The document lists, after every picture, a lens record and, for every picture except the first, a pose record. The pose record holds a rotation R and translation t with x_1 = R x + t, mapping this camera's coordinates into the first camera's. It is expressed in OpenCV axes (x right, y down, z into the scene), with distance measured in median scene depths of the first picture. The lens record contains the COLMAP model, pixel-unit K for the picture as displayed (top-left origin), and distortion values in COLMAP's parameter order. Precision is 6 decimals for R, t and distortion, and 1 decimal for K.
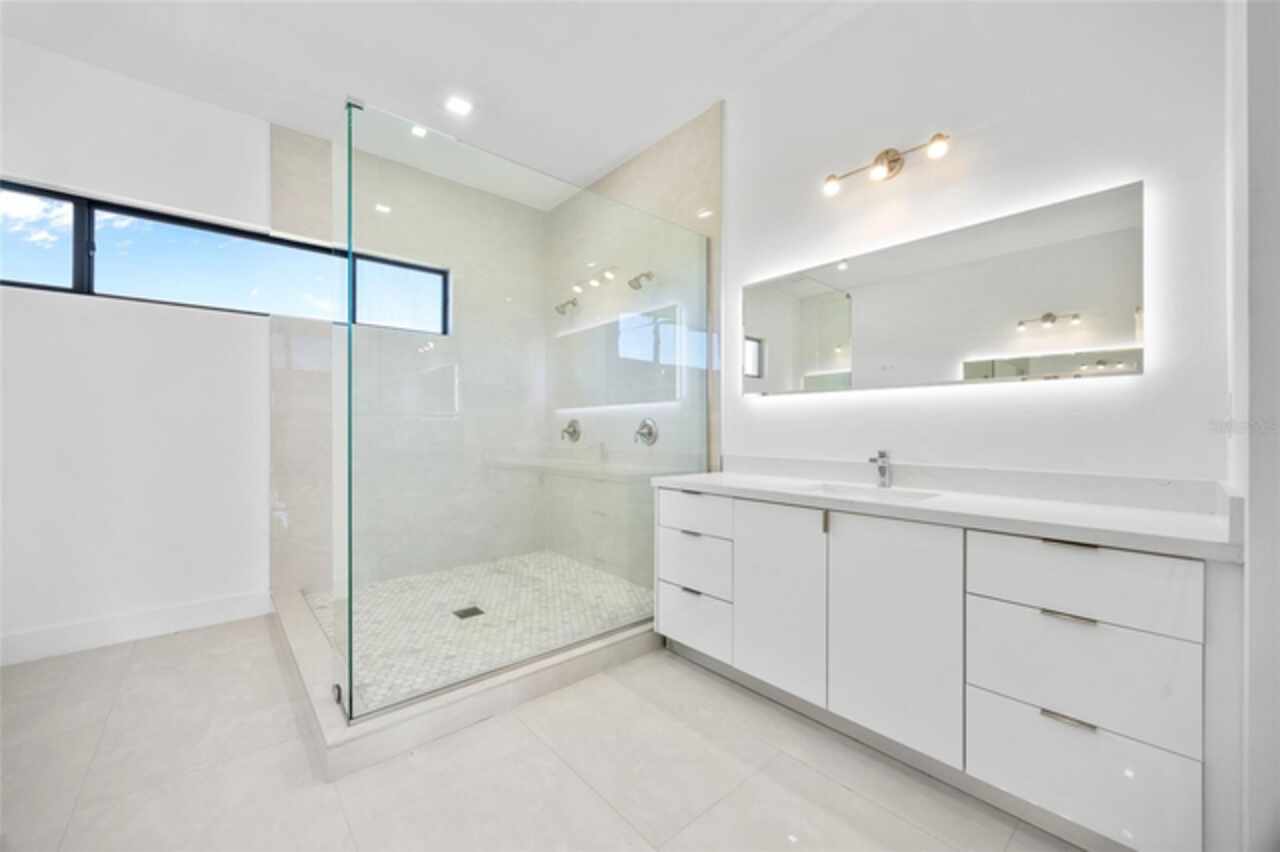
lens RADIAL K [[485.0, 0, 635.7], [0, 485.0, 428.7], [0, 0, 1]] dist [-0.005799, -0.000176]
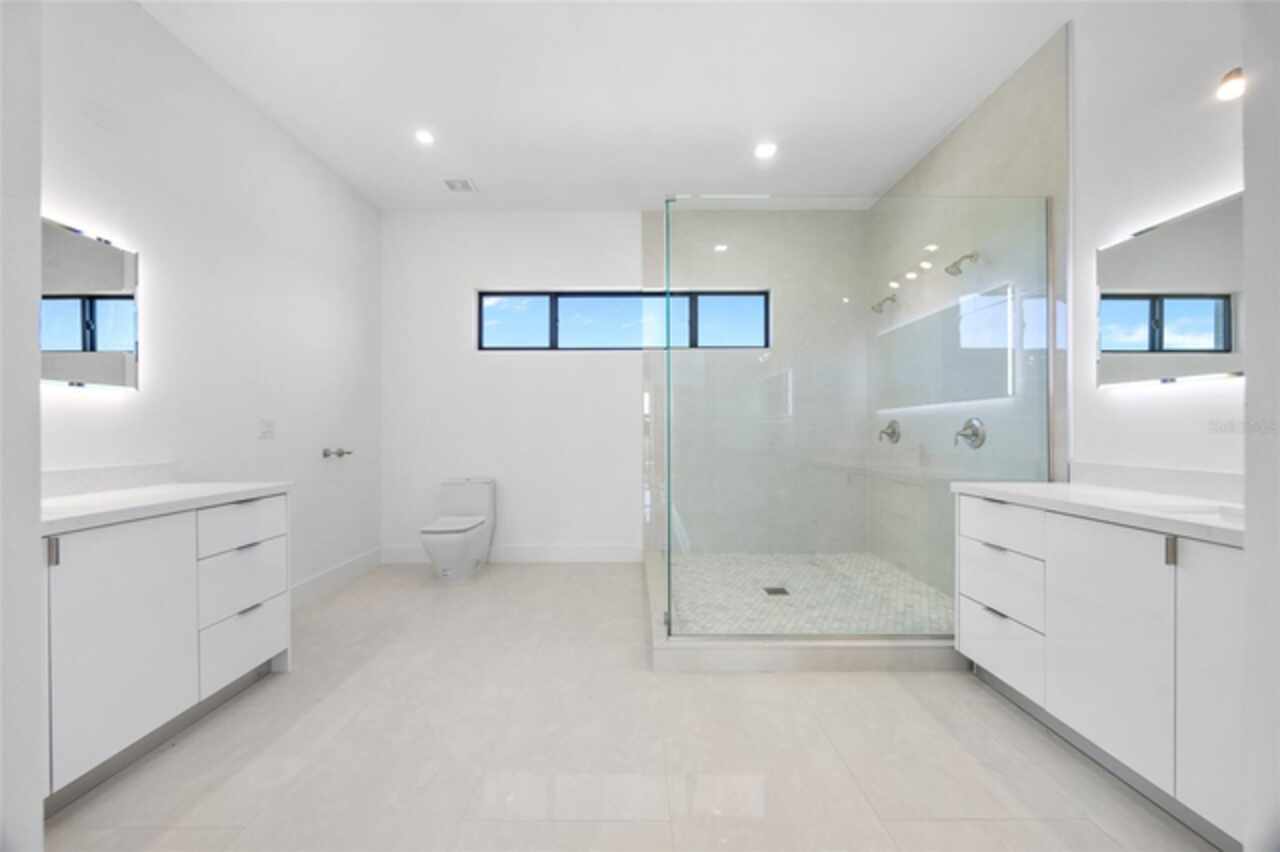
lens RADIAL K [[485.0, 0, 638.3], [0, 485.0, 430.0], [0, 0, 1]] dist [-0.005799, -0.000176]
pose [[0.757561, -0.001263, -0.652764, 0.156554], [0.001384, 0.999999, -0.000328, 0.000487], [0.652763, -0.000655, 0.757562, -0.076525]]
